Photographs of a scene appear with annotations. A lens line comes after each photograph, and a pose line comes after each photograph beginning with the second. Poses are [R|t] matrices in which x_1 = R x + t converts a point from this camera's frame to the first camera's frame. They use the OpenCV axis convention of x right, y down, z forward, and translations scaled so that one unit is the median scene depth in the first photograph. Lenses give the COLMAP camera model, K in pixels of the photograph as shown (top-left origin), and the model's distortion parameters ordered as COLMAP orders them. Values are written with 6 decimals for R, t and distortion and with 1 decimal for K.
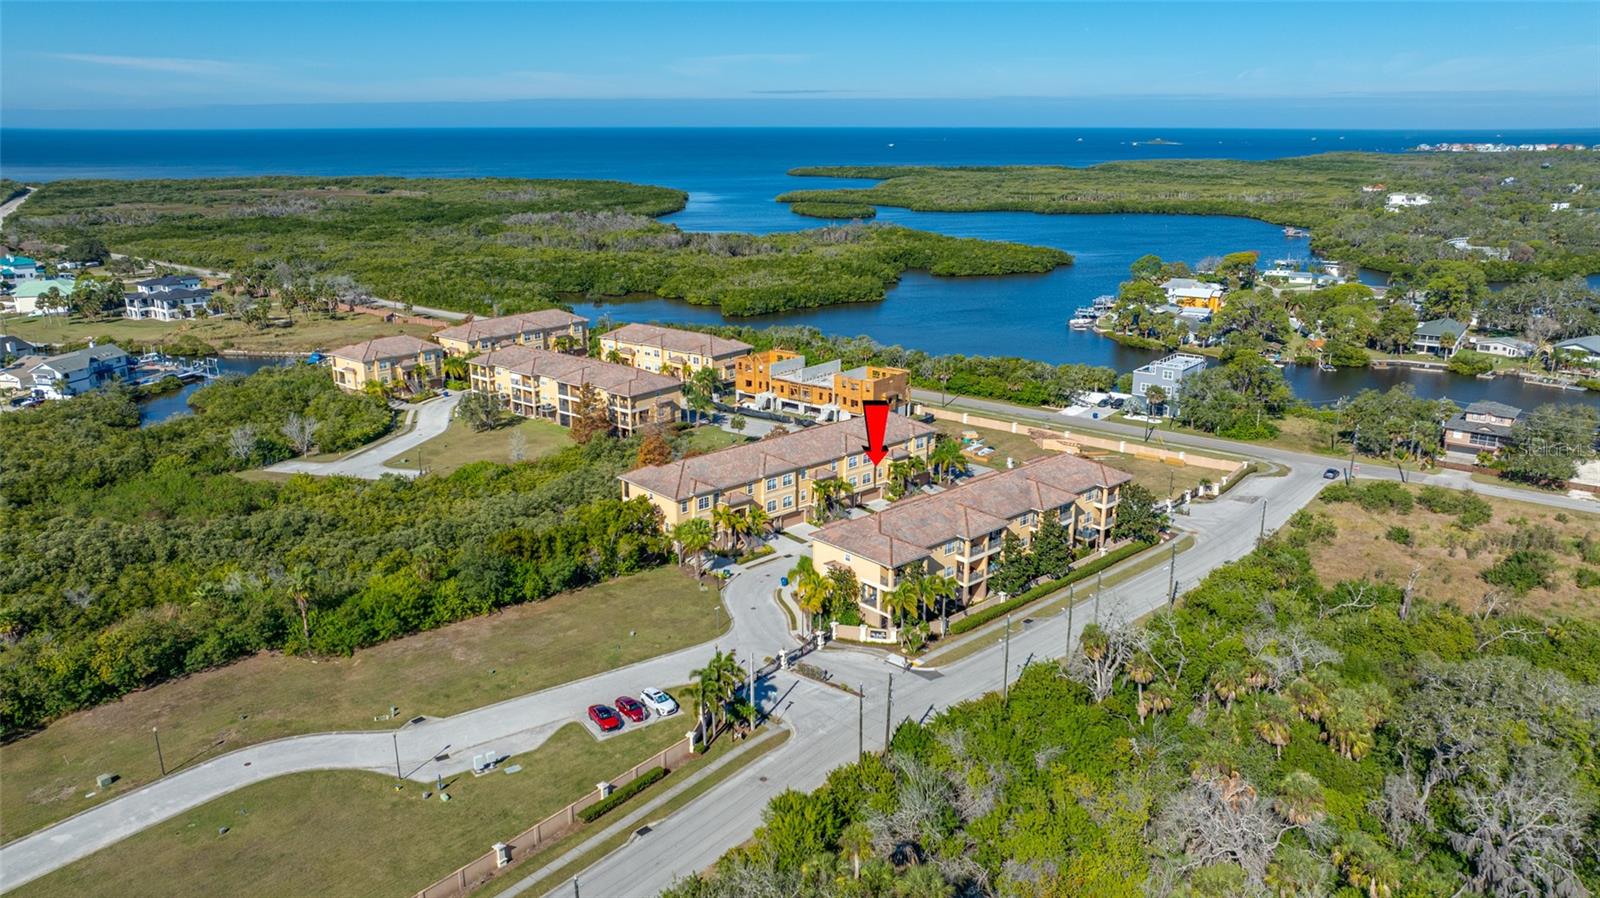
lens RADIAL K [[1110.8, 0, 800.0], [0, 1110.8, 447.4], [0, 0, 1]] dist [-0.028960, 0.020245]
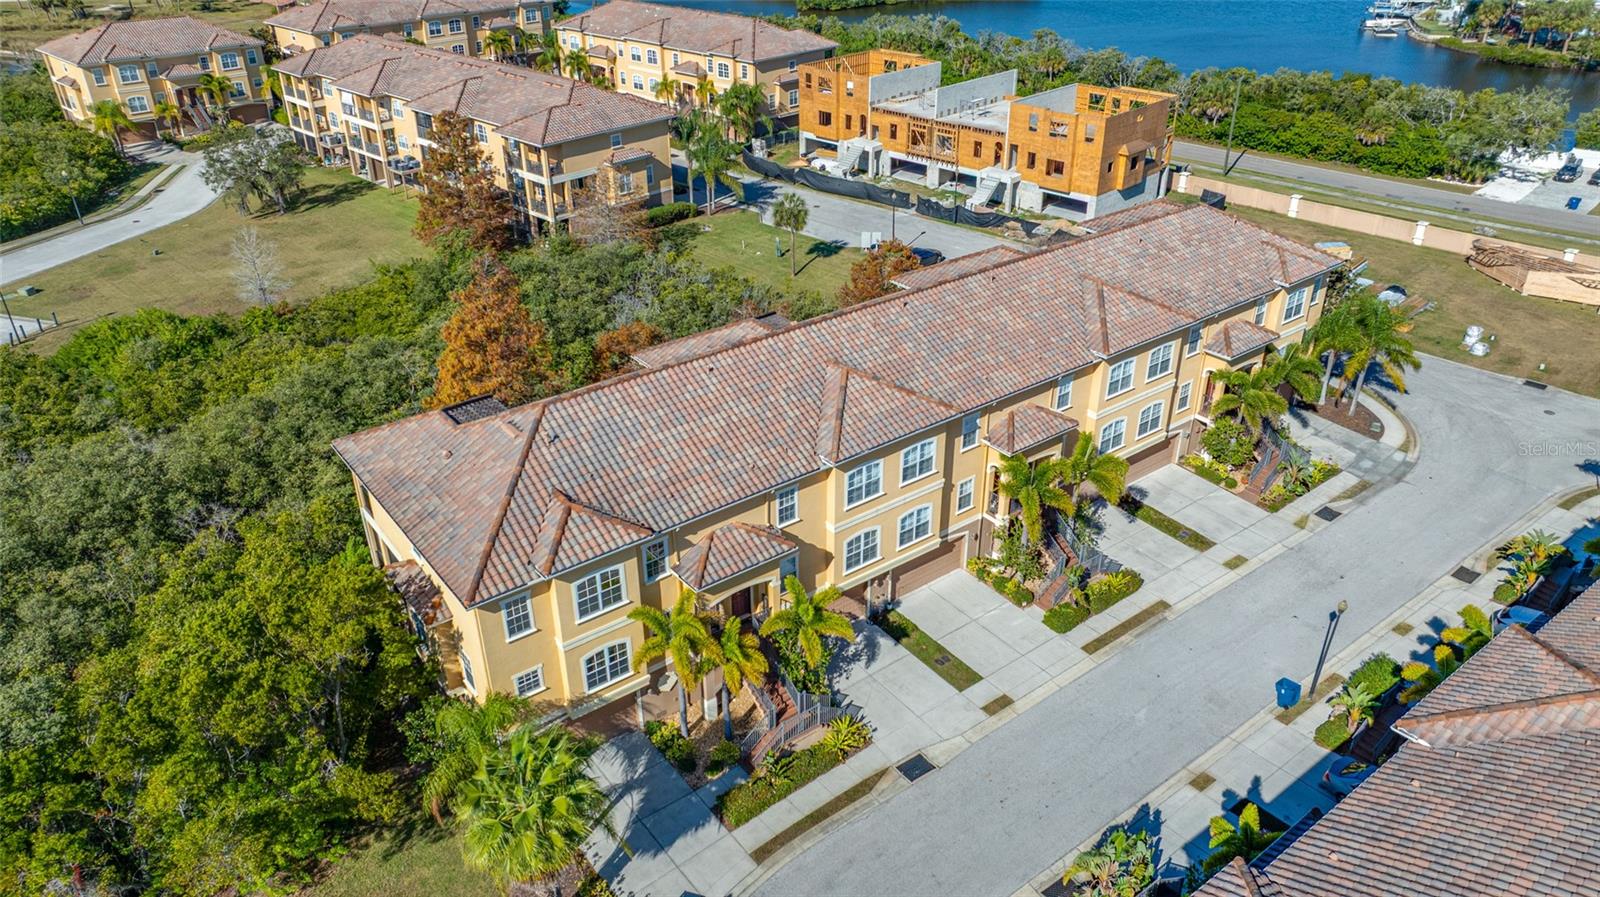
lens RADIAL K [[1110.8, 0, 805.3], [0, 1110.8, 441.2], [0, 0, 1]] dist [-0.028960, 0.020245]
pose [[0.996577, 0.035769, -0.074534, -0.013912], [-0.018259, 0.974525, 0.223536, -0.029217], [0.080630, -0.221410, 0.971842, 0.513911]]
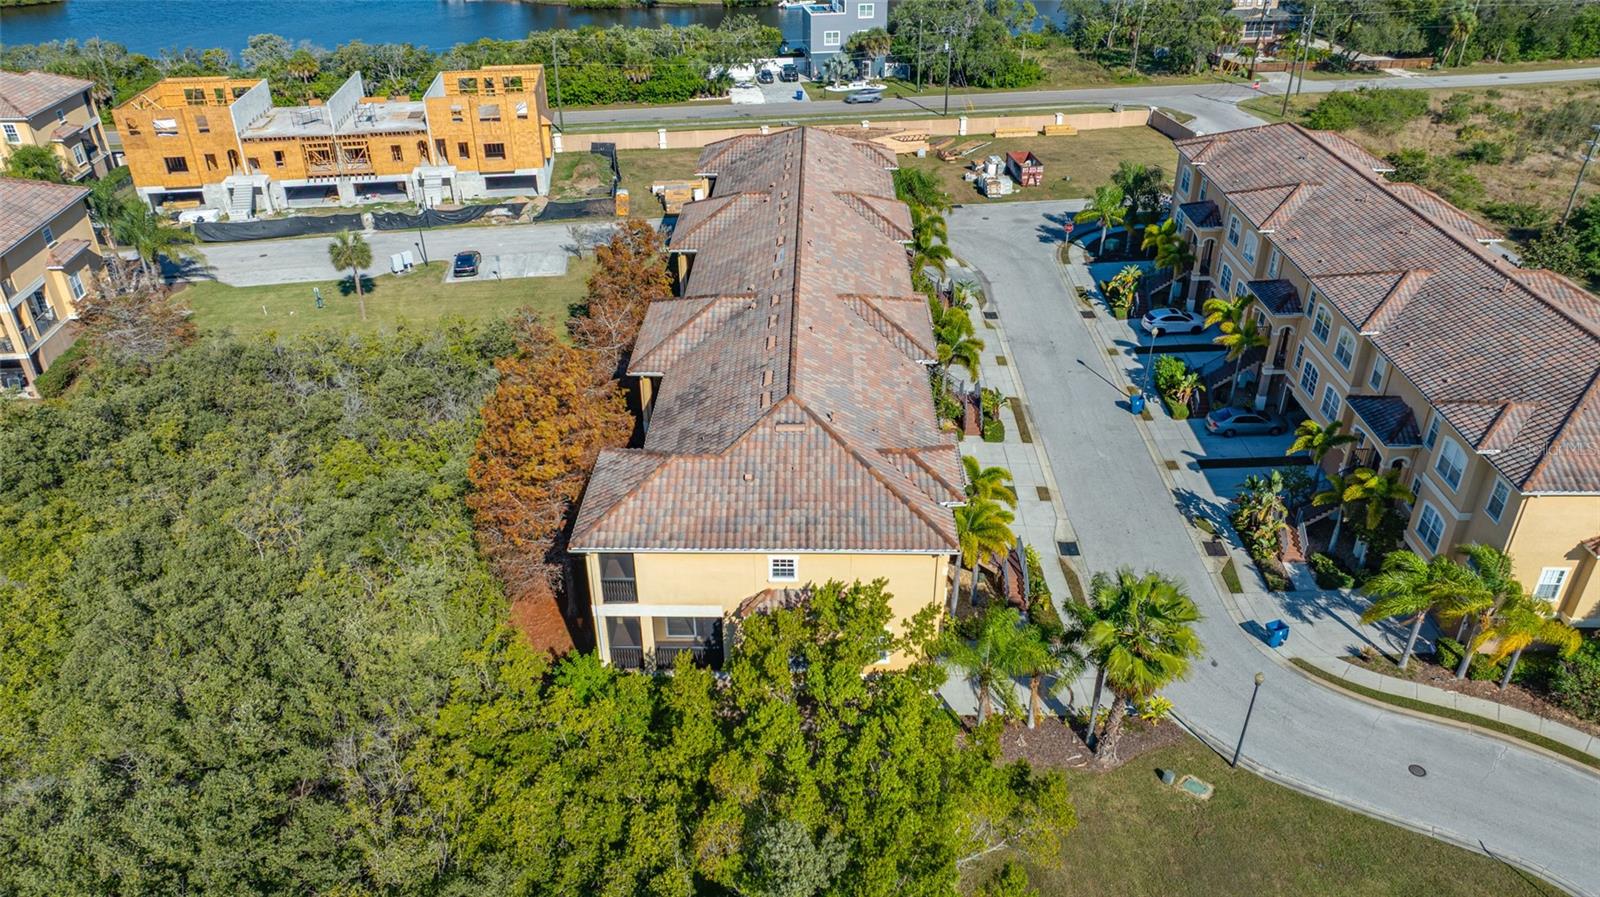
lens RADIAL K [[1110.8, 0, 797.0], [0, 1110.8, 449.3], [0, 0, 1]] dist [-0.028960, 0.020245]
pose [[0.685652, -0.371042, 0.626267, -0.194224], [0.205329, 0.923986, 0.322631, -0.046289], [-0.698371, -0.092621, 0.709718, 0.553724]]
